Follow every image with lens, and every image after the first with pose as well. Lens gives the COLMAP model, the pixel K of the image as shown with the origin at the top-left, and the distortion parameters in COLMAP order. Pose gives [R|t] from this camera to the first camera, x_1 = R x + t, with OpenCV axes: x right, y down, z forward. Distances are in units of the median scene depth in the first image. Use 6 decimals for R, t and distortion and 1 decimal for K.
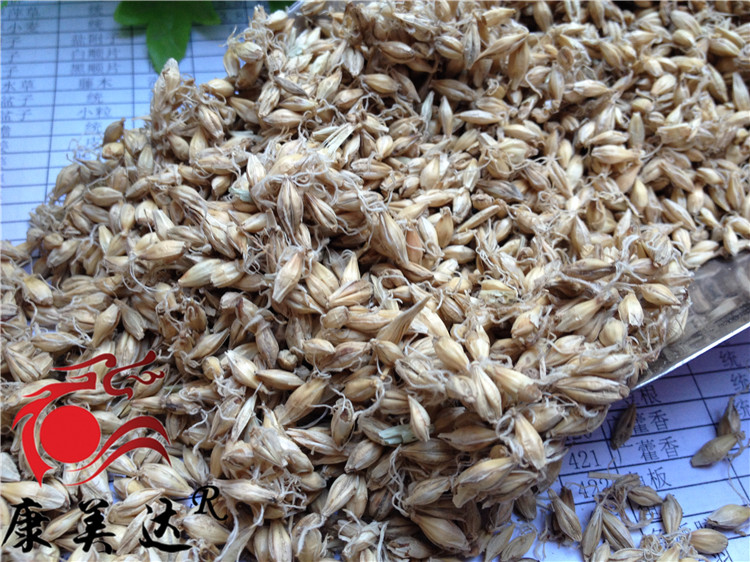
lens RADIAL K [[735.5, 0, 373.6], [0, 735.5, 278.3], [0, 0, 1]] dist [0.136718, -0.378283]
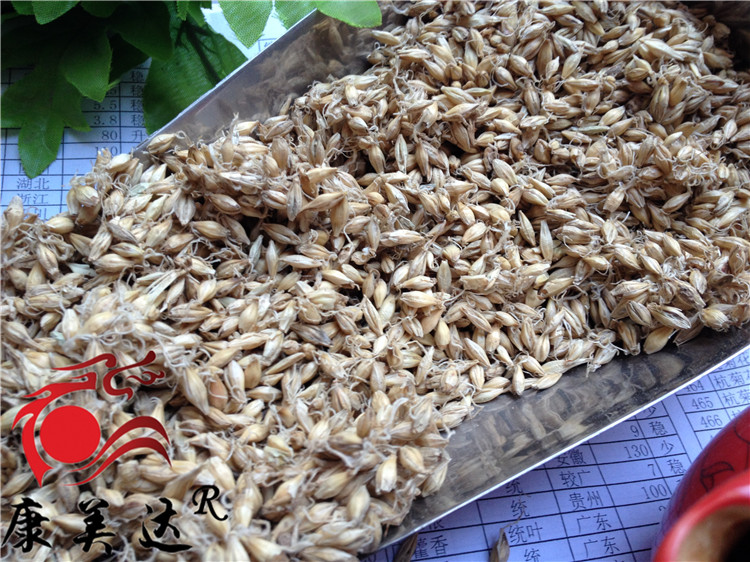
lens RADIAL K [[729.6, 0, 375.1], [0, 729.6, 276.9], [0, 0, 1]] dist [0.131717, -0.347153]
pose [[0.996473, 0.047355, 0.069272, 0.192632], [-0.047501, 0.998871, 0.000463, -0.216550], [-0.069172, -0.003752, 0.997598, -0.114985]]
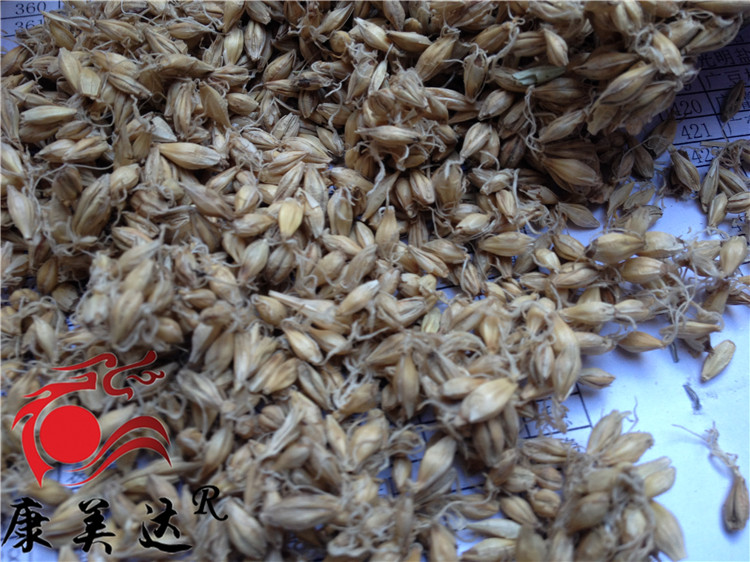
lens RADIAL K [[735.5, 0, 373.6], [0, 735.5, 278.3], [0, 0, 1]] dist [0.136718, -0.378283]
pose [[0.997832, -0.044288, -0.048682, -0.119934], [0.051629, 0.985488, 0.161701, 0.248970], [0.040815, -0.163864, 0.985638, -0.068937]]
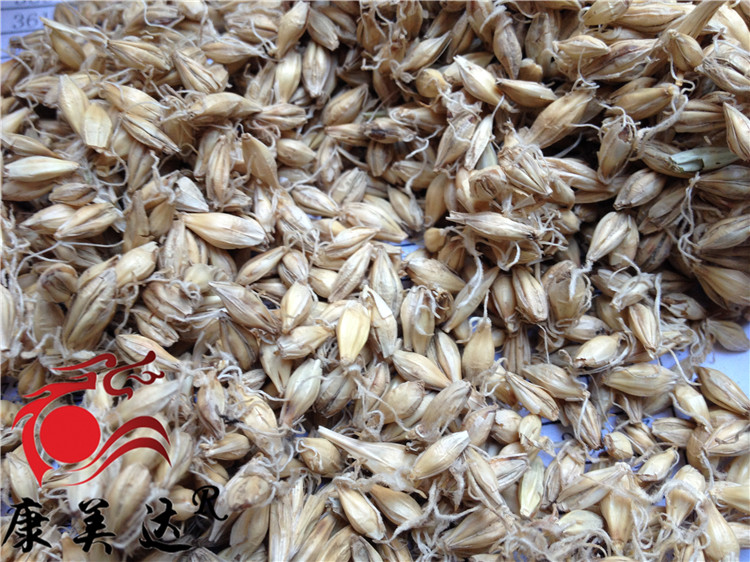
lens RADIAL K [[753.0, 0, 375.0], [0, 753.0, 281.0], [0, 0, 1]] dist [0.138765, -0.453257]
pose [[0.996644, 0.026053, -0.077606, -0.184244], [-0.007978, 0.974406, 0.224654, 0.128347], [0.081472, -0.223281, 0.971343, 0.151616]]
